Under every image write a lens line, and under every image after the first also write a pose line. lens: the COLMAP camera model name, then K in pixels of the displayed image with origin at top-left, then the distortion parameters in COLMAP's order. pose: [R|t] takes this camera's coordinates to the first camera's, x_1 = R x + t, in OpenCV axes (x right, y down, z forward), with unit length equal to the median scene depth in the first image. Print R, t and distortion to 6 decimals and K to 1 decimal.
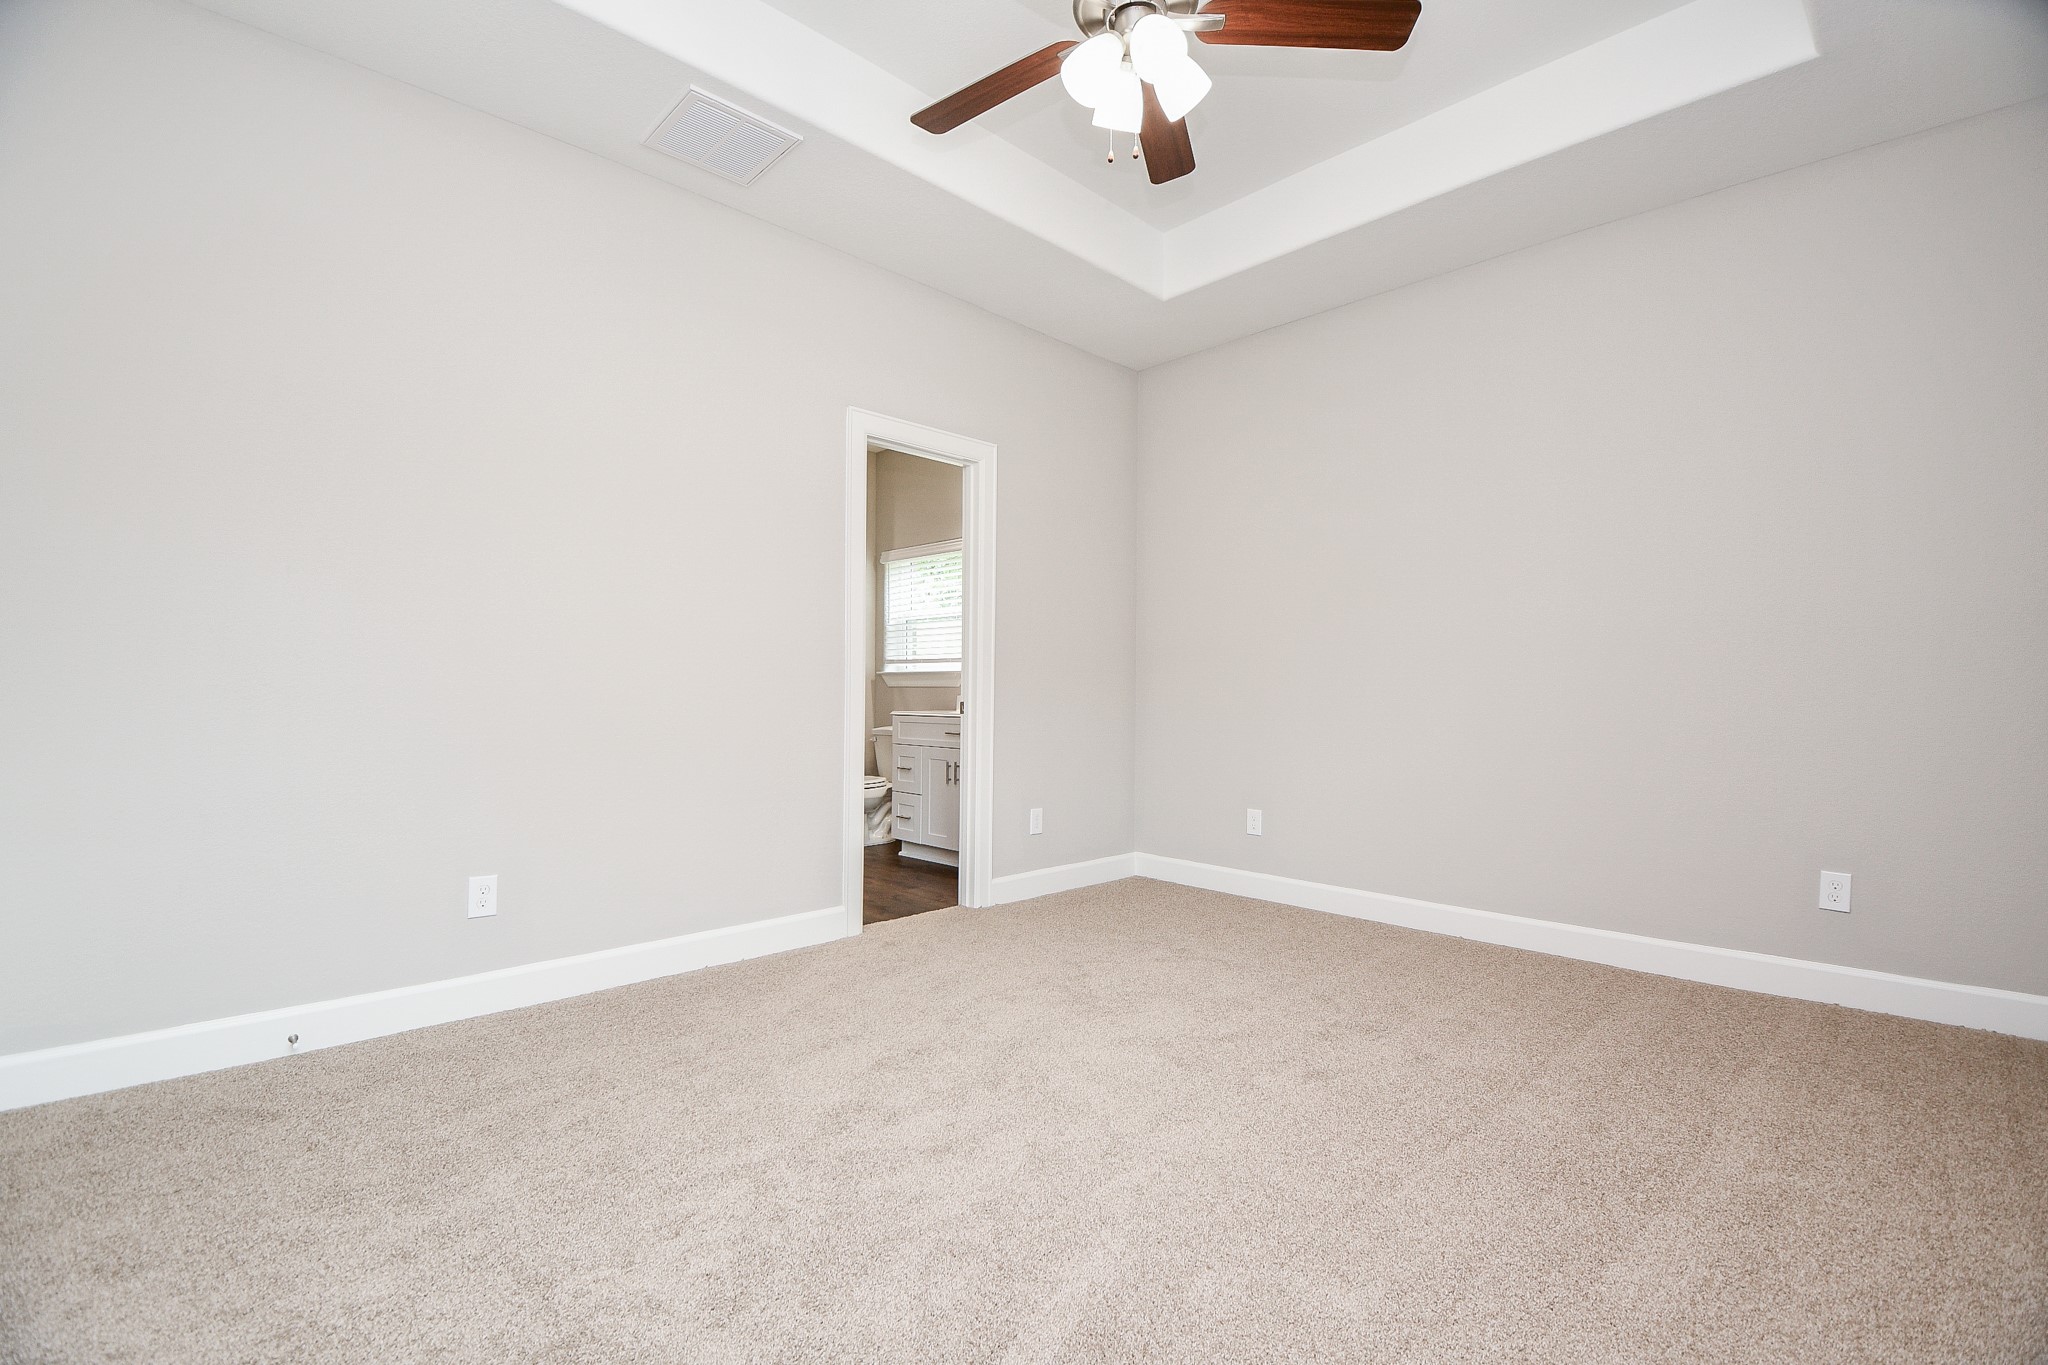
lens RADIAL K [[906.5, 0, 1031.9], [0, 906.5, 687.4], [0, 0, 1]] dist [0.042239, -0.017329]
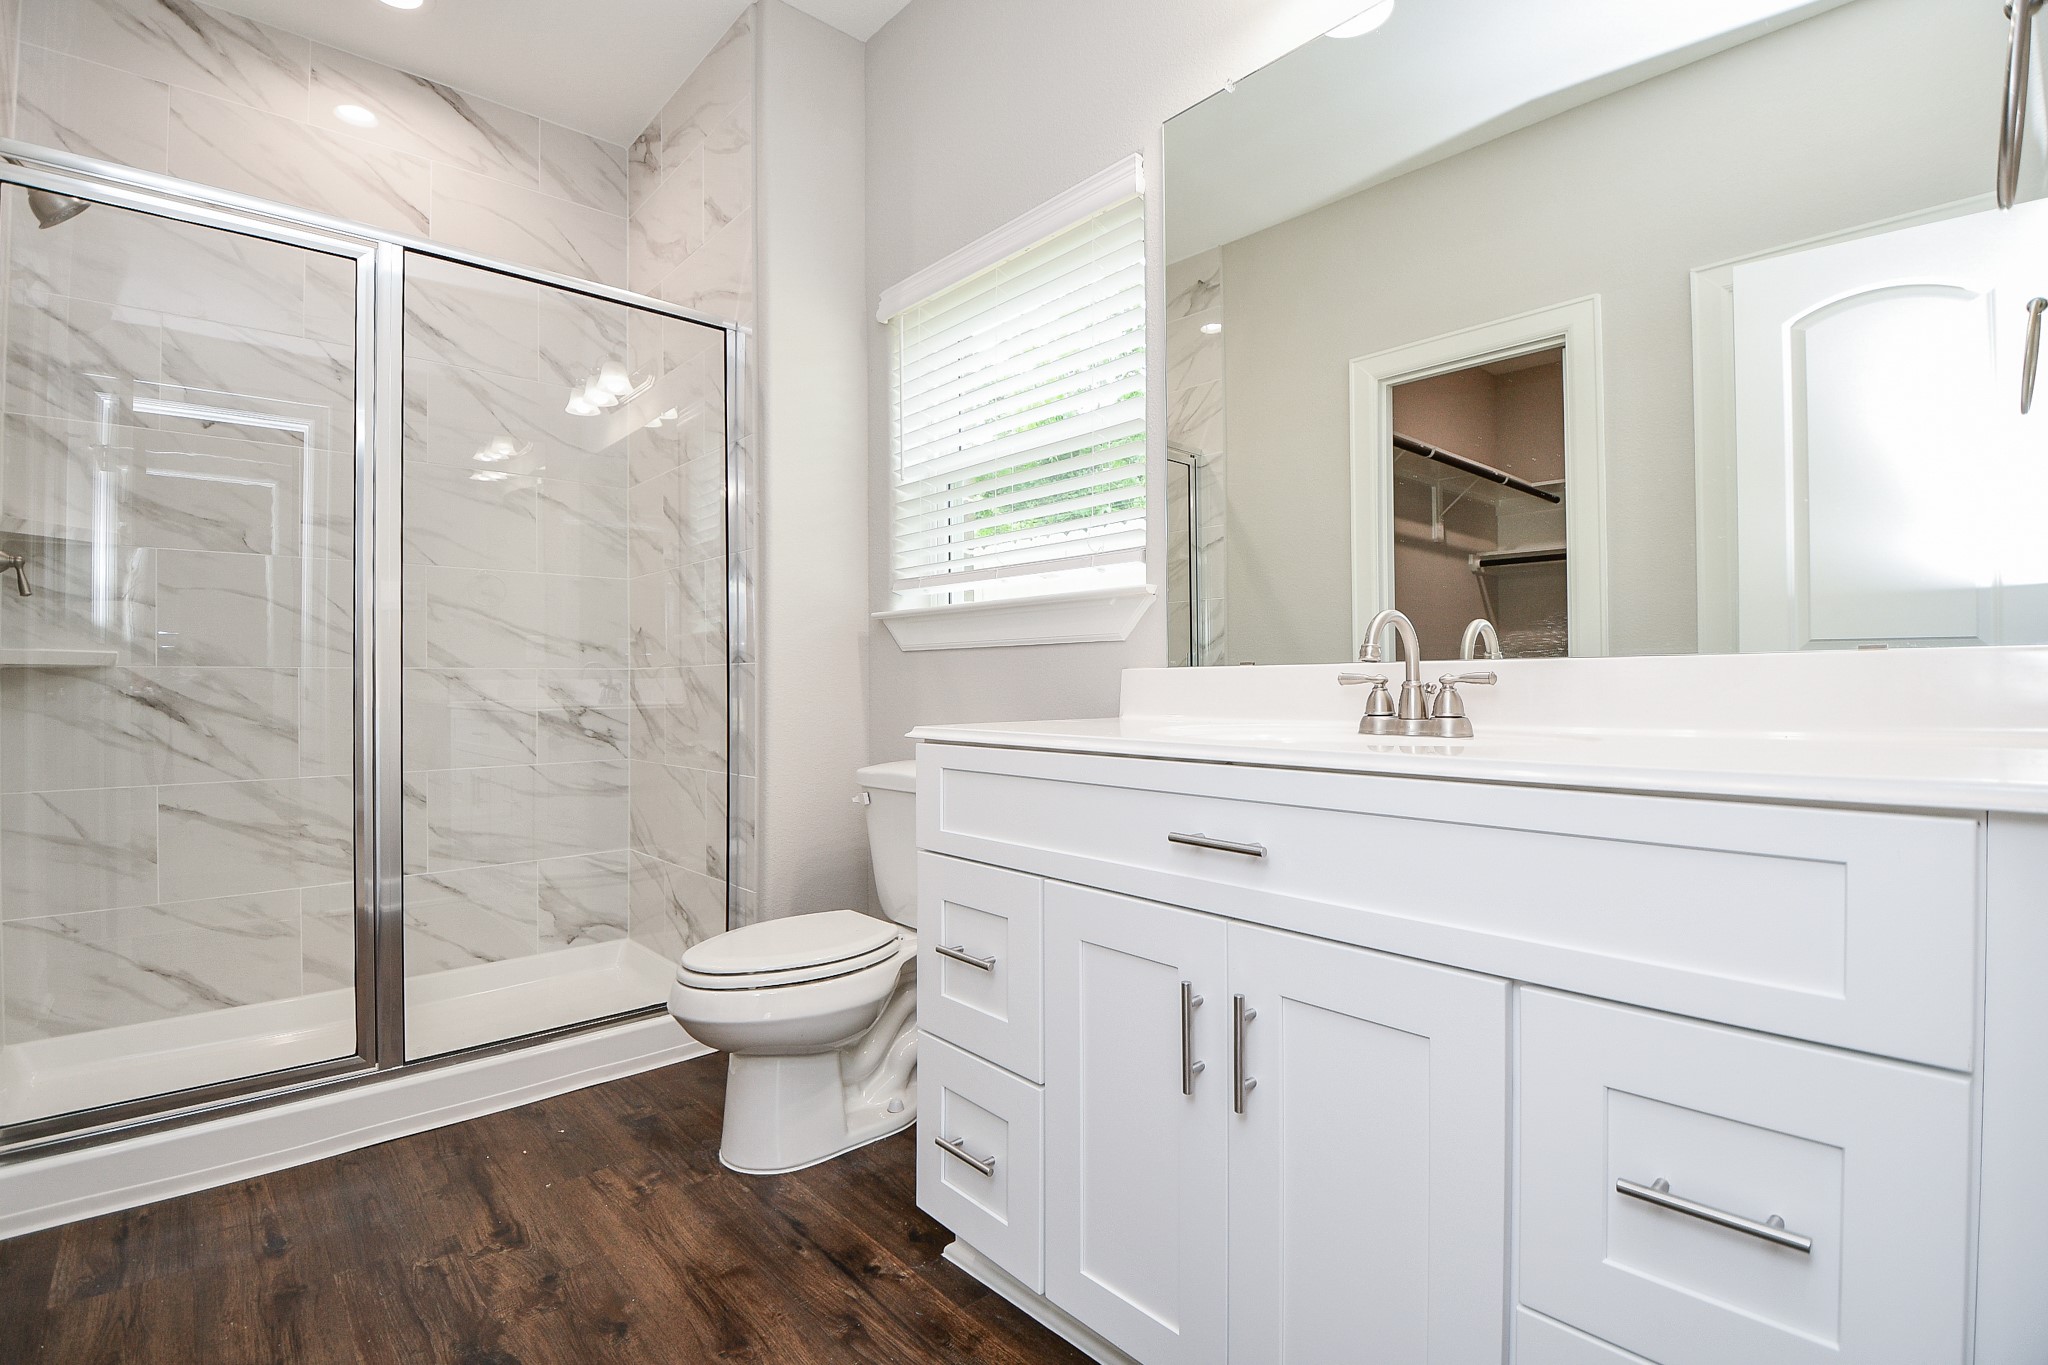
lens RADIAL K [[906.5, 0, 1031.9], [0, 906.5, 687.4], [0, 0, 1]] dist [0.042239, -0.017329]
pose [[0.999670, -0.004926, -0.025224, -0.097417], [0.005222, 0.999918, 0.011689, 0.010866], [0.025164, -0.011817, 0.999613, 0.636424]]
